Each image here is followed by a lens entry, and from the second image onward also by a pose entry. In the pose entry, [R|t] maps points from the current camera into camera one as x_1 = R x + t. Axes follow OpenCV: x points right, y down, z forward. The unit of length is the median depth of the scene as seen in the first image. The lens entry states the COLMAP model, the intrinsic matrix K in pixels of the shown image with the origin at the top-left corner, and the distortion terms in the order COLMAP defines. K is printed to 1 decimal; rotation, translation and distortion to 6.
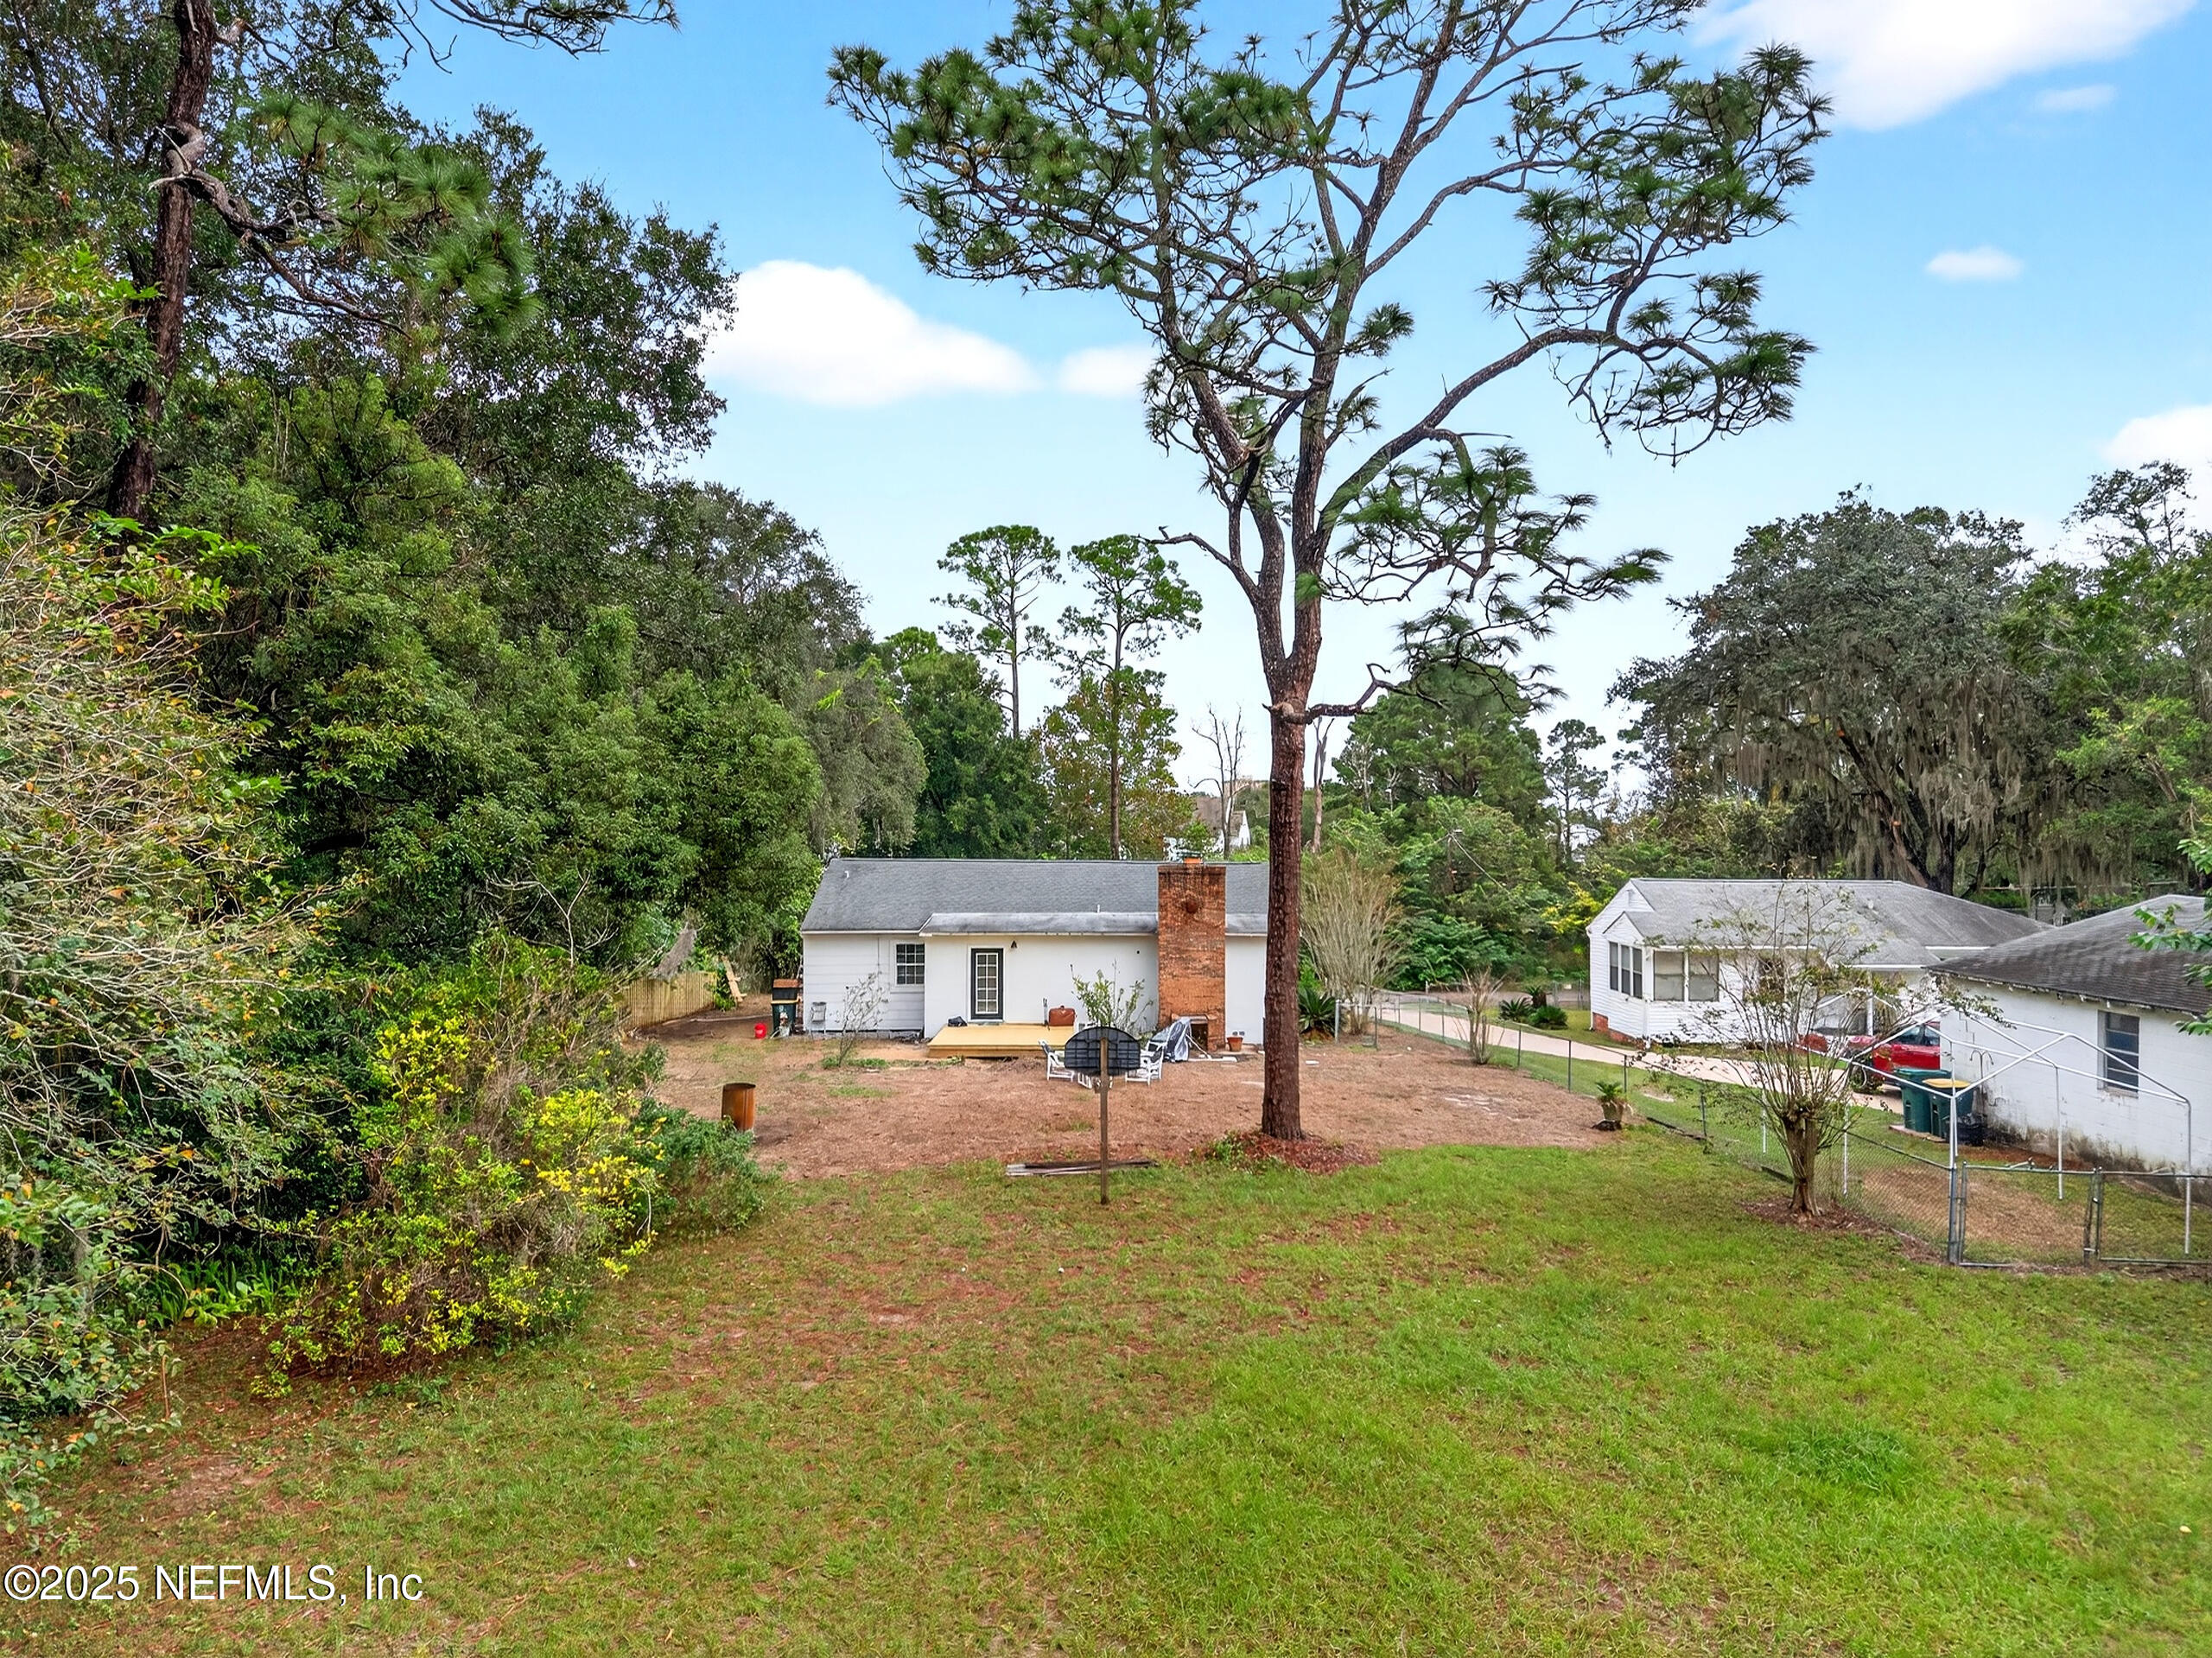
lens RADIAL K [[1461.7, 0, 1102.2], [0, 1461.7, 832.5], [0, 0, 1]] dist [0.239670, -0.371860]
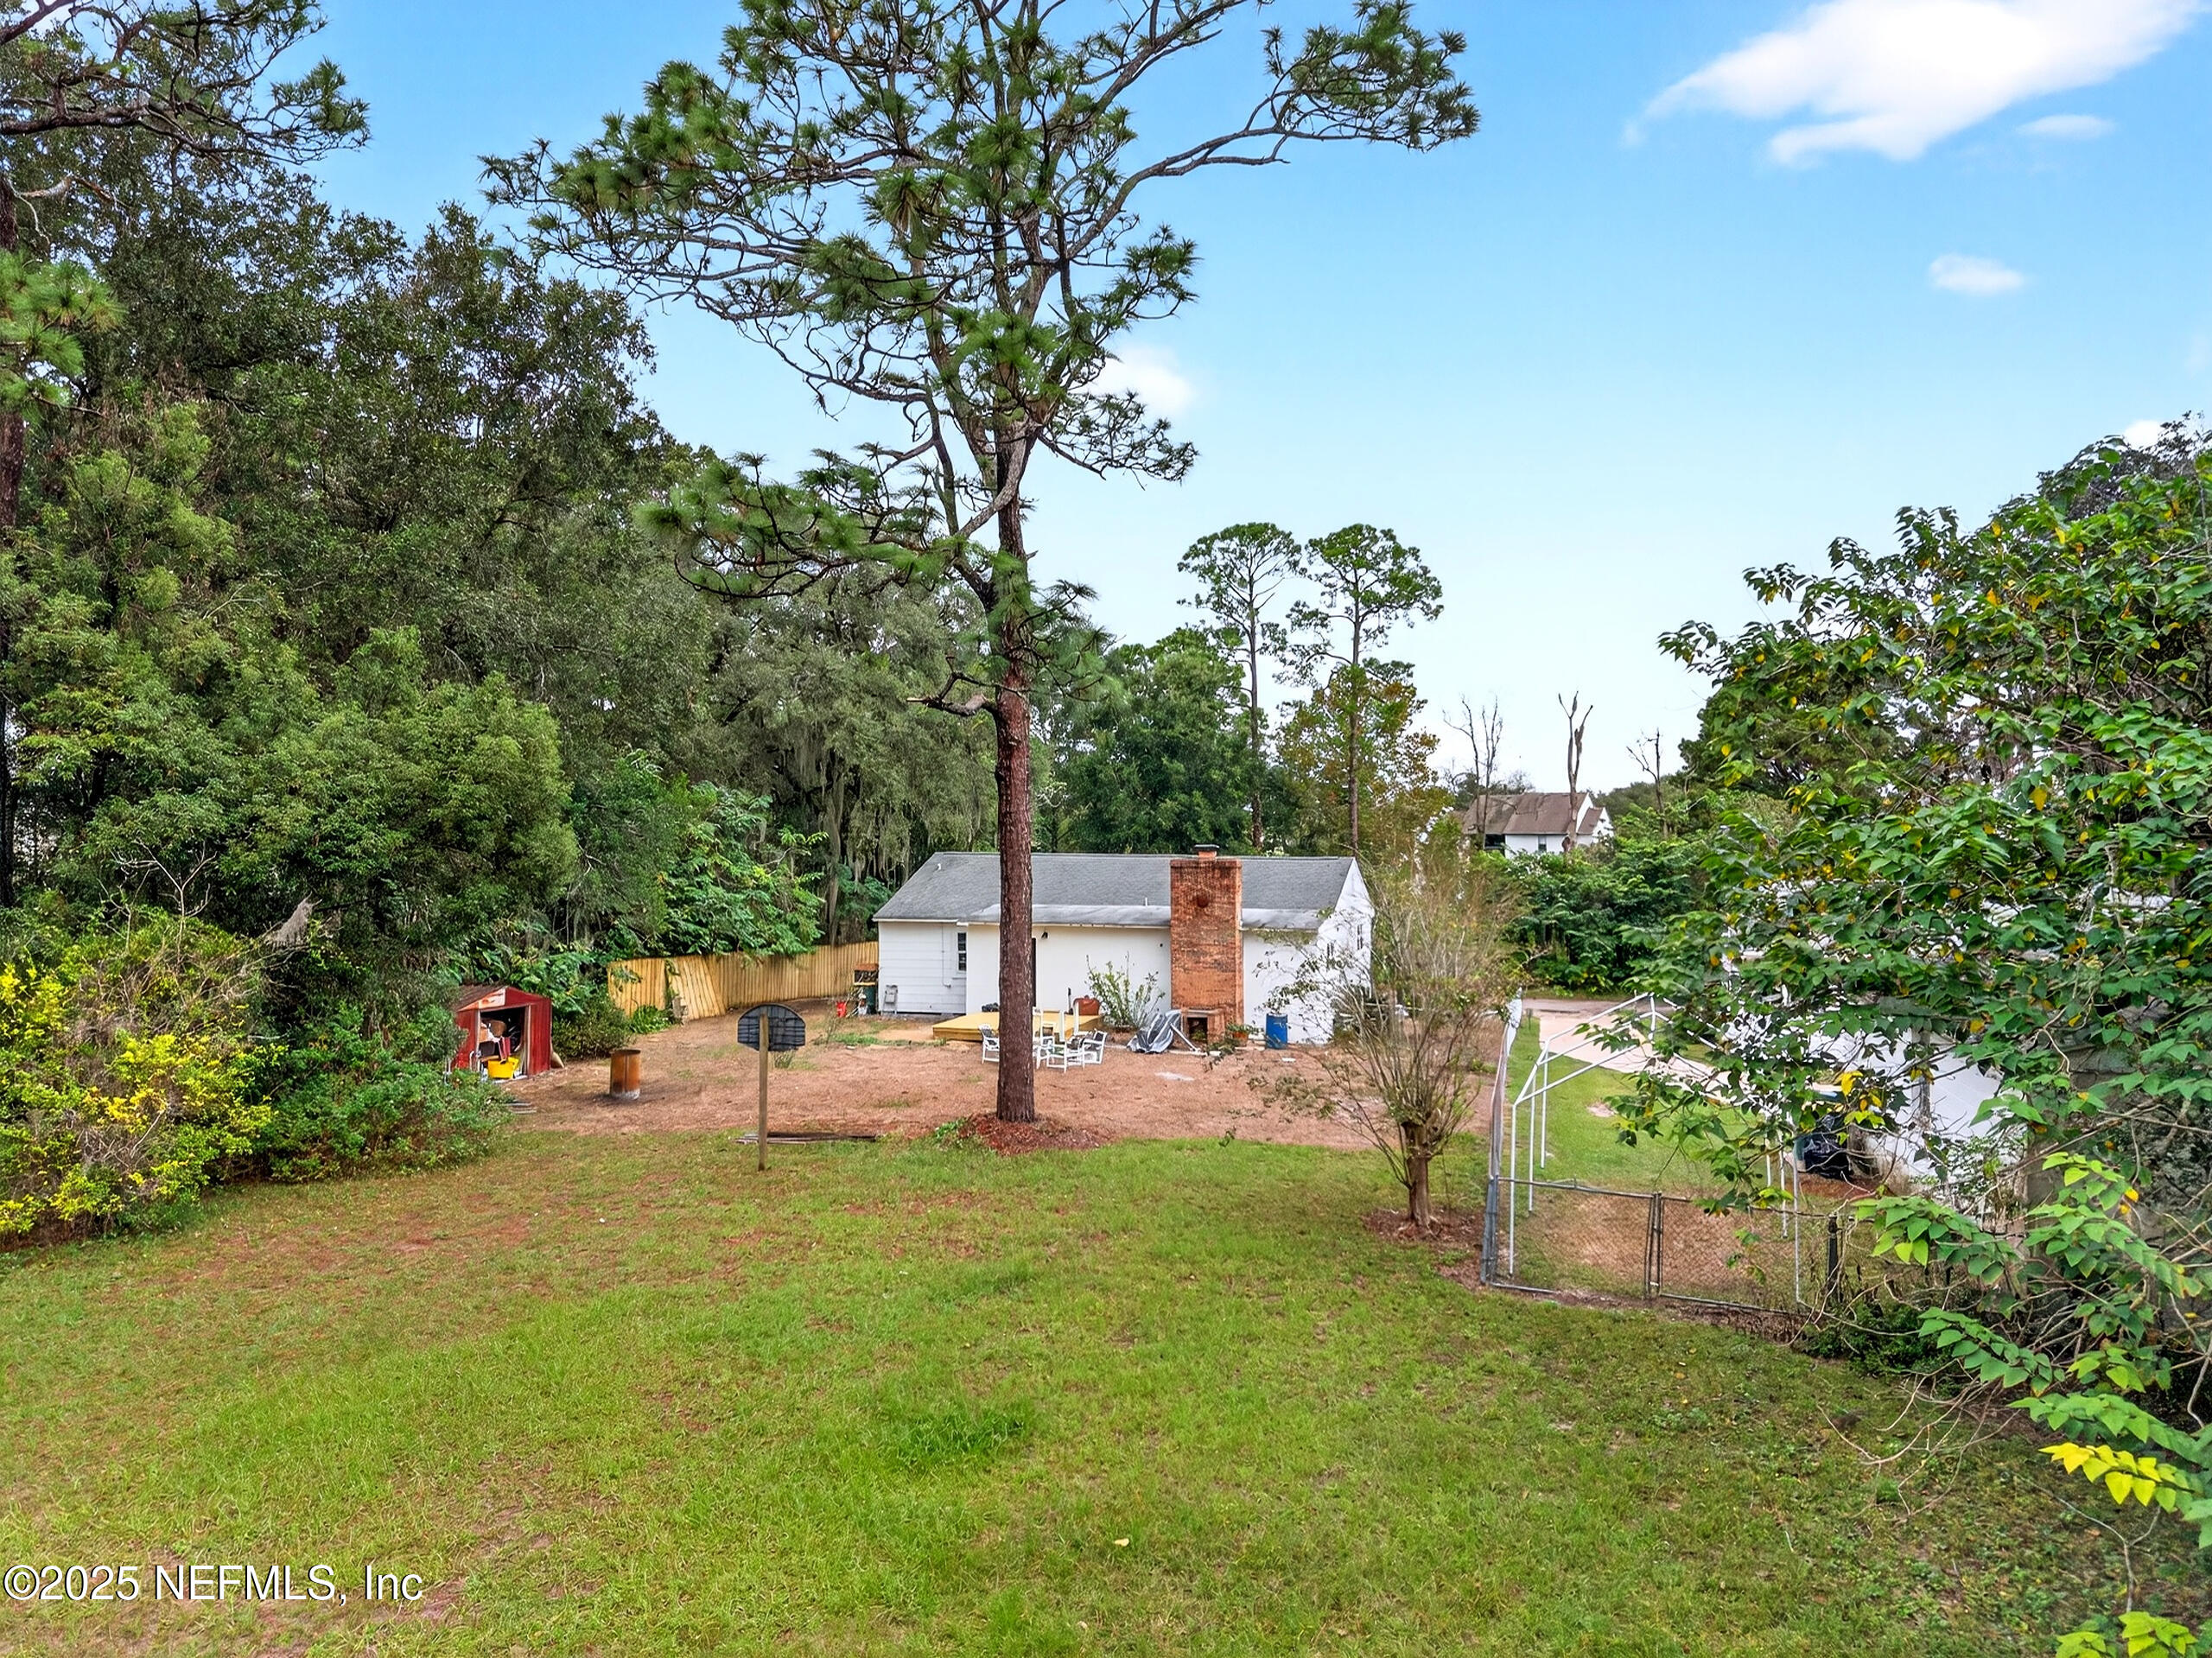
lens RADIAL K [[1461.7, 0, 1102.2], [0, 1461.7, 832.5], [0, 0, 1]] dist [0.239670, -0.371860]
pose [[0.954710, -0.000045, -0.297539, 0.147449], [-0.000009, 1.000000, -0.000177, 0.002285], [0.297539, 0.000172, 0.954710, 0.013209]]
